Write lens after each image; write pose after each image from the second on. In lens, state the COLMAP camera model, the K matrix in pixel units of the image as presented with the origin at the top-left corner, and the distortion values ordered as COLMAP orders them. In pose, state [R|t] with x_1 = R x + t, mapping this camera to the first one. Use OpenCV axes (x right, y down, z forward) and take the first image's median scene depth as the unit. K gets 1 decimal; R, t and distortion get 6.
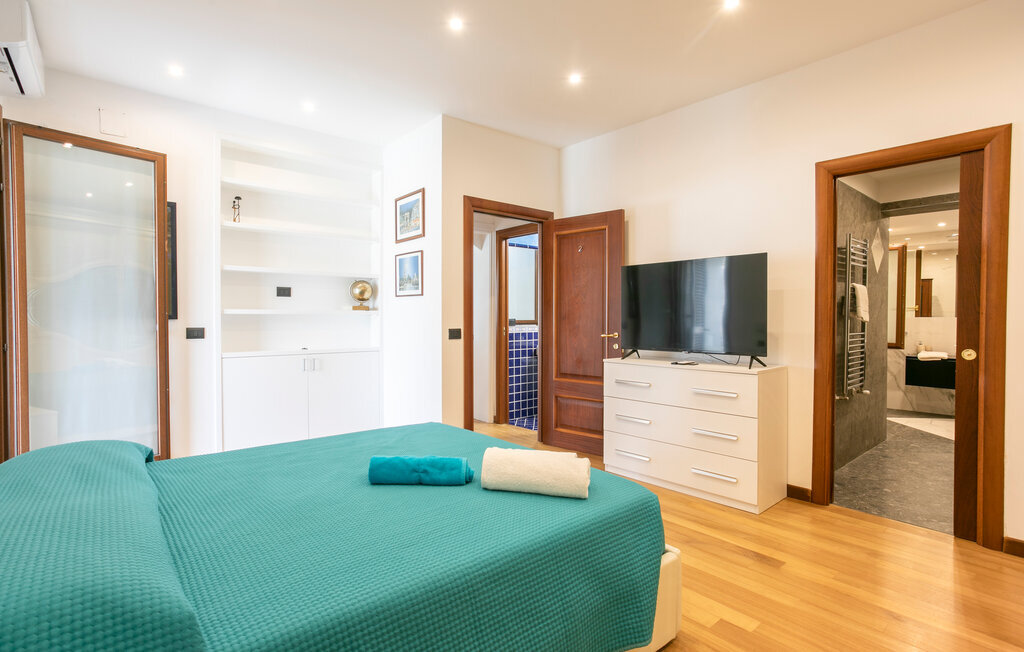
lens RADIAL K [[501.7, 0, 512.6], [0, 501.7, 323.6], [0, 0, 1]] dist [0.000096, 0.000344]
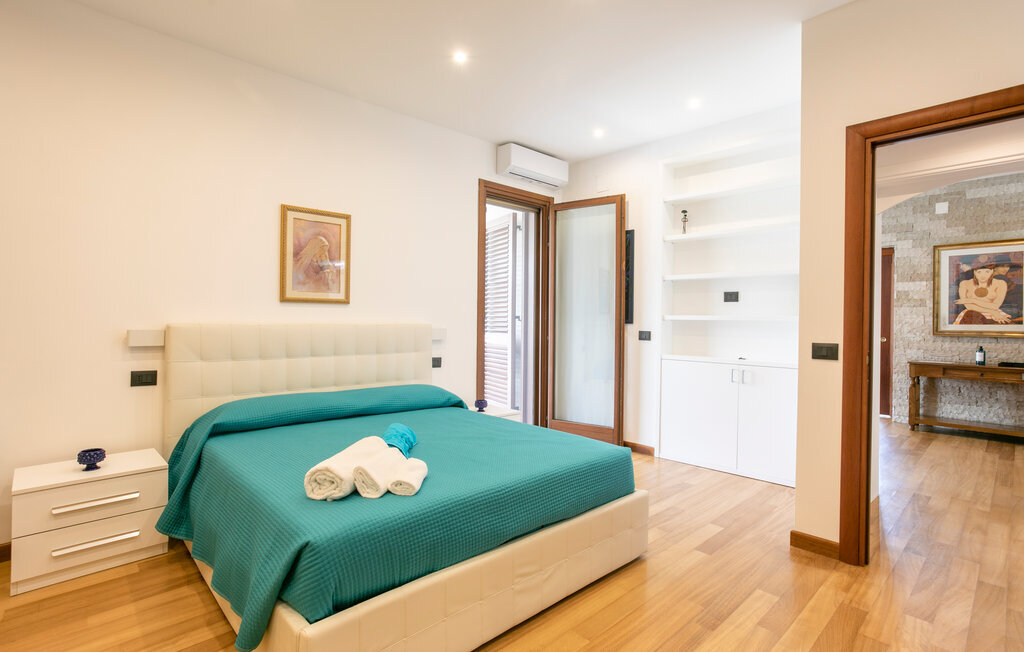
lens RADIAL K [[501.7, 0, 512.6], [0, 501.7, 323.6], [0, 0, 1]] dist [0.000096, 0.000344]
pose [[0.057884, 0.008470, -0.998287, 0.495458], [-0.026900, 0.999614, 0.006921, -0.008535], [0.997961, 0.026453, 0.058090, 0.569088]]
